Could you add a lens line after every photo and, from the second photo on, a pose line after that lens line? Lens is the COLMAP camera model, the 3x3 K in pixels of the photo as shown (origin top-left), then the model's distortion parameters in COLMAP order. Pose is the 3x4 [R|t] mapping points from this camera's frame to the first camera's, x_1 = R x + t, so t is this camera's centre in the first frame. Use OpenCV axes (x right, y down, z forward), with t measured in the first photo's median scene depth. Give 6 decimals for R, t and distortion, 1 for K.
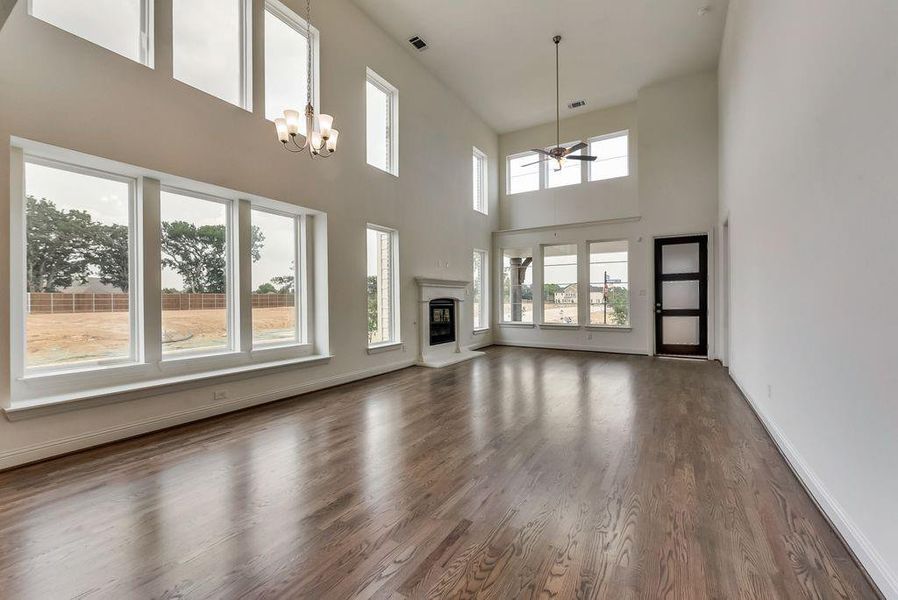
lens RADIAL K [[369.1, 0, 431.2], [0, 369.1, 297.1], [0, 0, 1]] dist [0.002291, 0.000520]
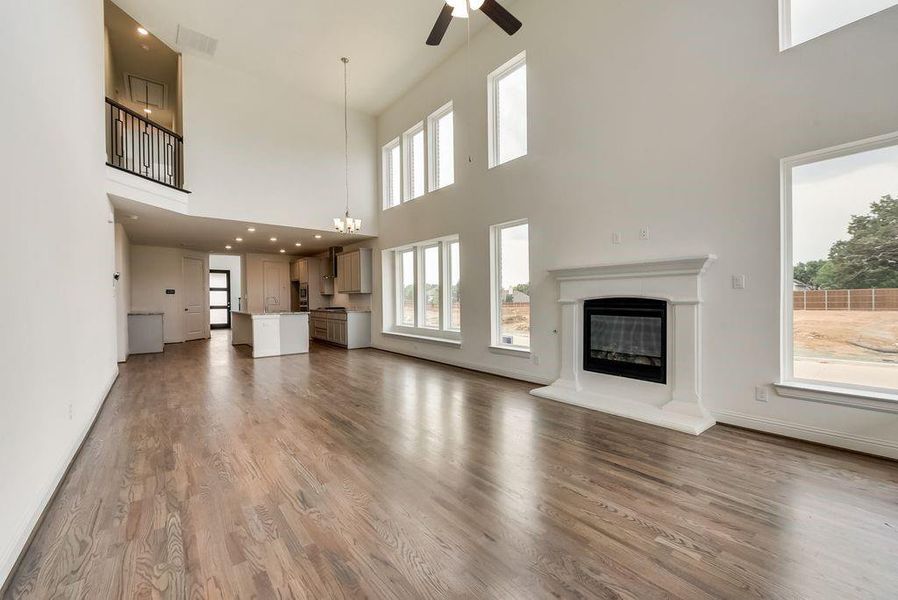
lens RADIAL K [[369.1, 0, 457.4], [0, 369.1, 300.3], [0, 0, 1]] dist [0.002291, 0.000520]
pose [[-0.286283, 0.009209, -0.958101, 0.647382], [0.008709, 0.999938, 0.007009, 0.001986], [0.958106, -0.006337, -0.286345, 0.920849]]
